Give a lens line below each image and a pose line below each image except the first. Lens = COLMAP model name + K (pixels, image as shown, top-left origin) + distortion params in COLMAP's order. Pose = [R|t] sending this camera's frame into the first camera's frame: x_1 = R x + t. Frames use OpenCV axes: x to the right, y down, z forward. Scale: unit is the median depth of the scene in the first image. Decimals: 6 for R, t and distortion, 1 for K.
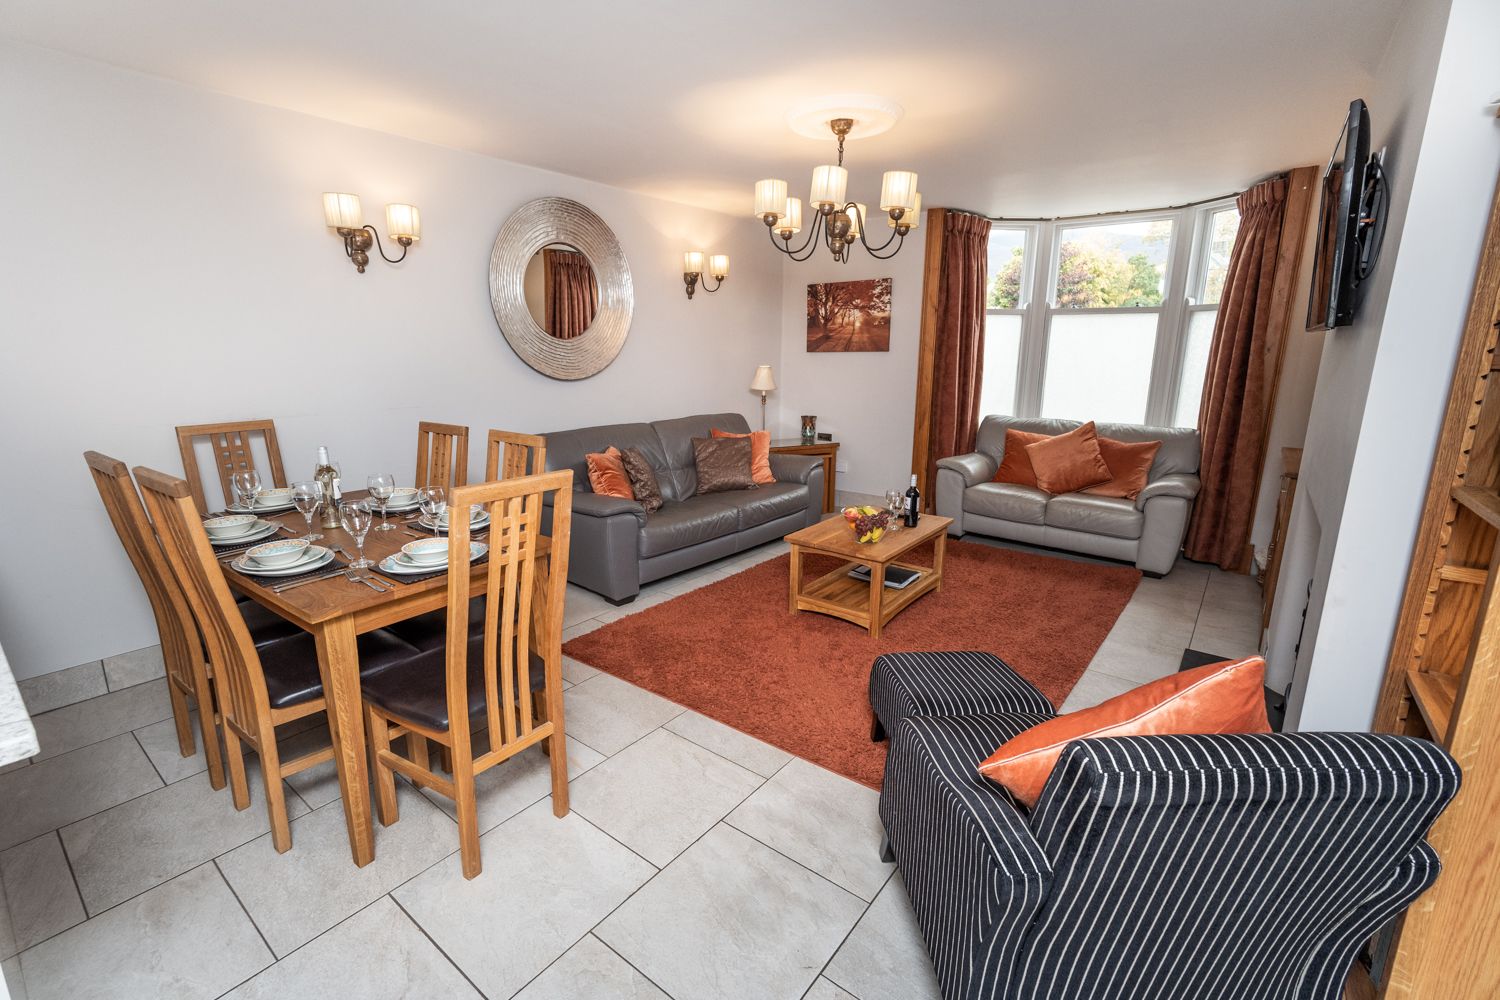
lens RADIAL K [[649.2, 0, 743.4], [0, 649.2, 496.5], [0, 0, 1]] dist [-0.000428, -0.000105]
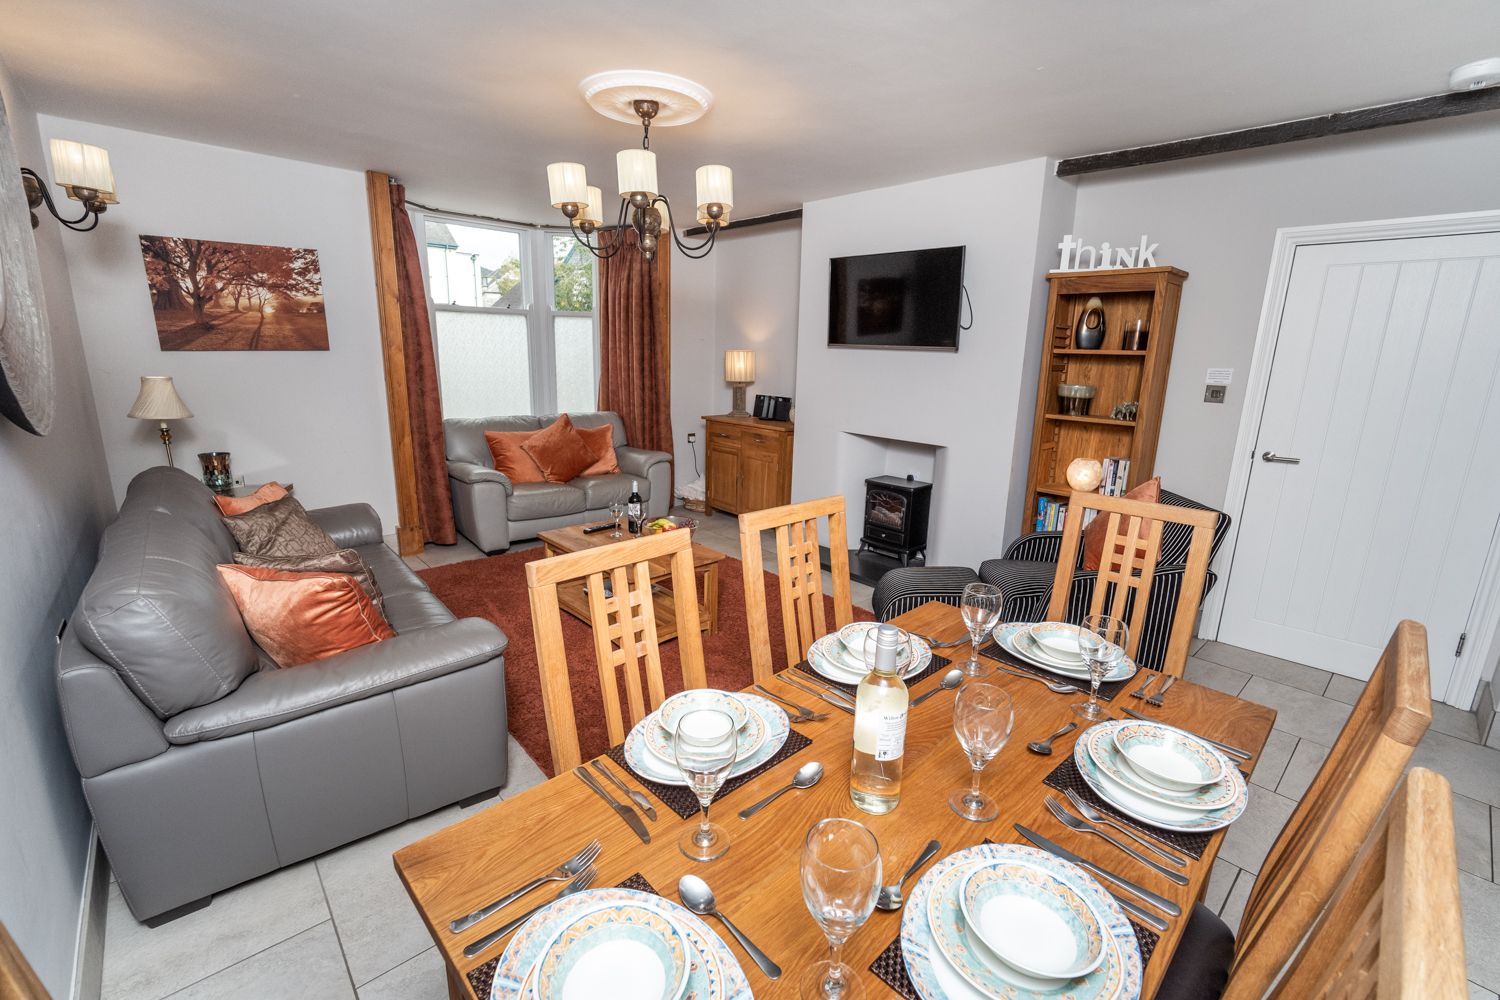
lens RADIAL K [[649.2, 0, 743.4], [0, 649.2, 496.5], [0, 0, 1]] dist [-0.000428, -0.000105]
pose [[0.171194, -0.217787, 0.960865, -0.440162], [0.204617, 0.961857, 0.181556, -0.100114], [-0.963756, 0.165528, 0.209227, 0.415122]]
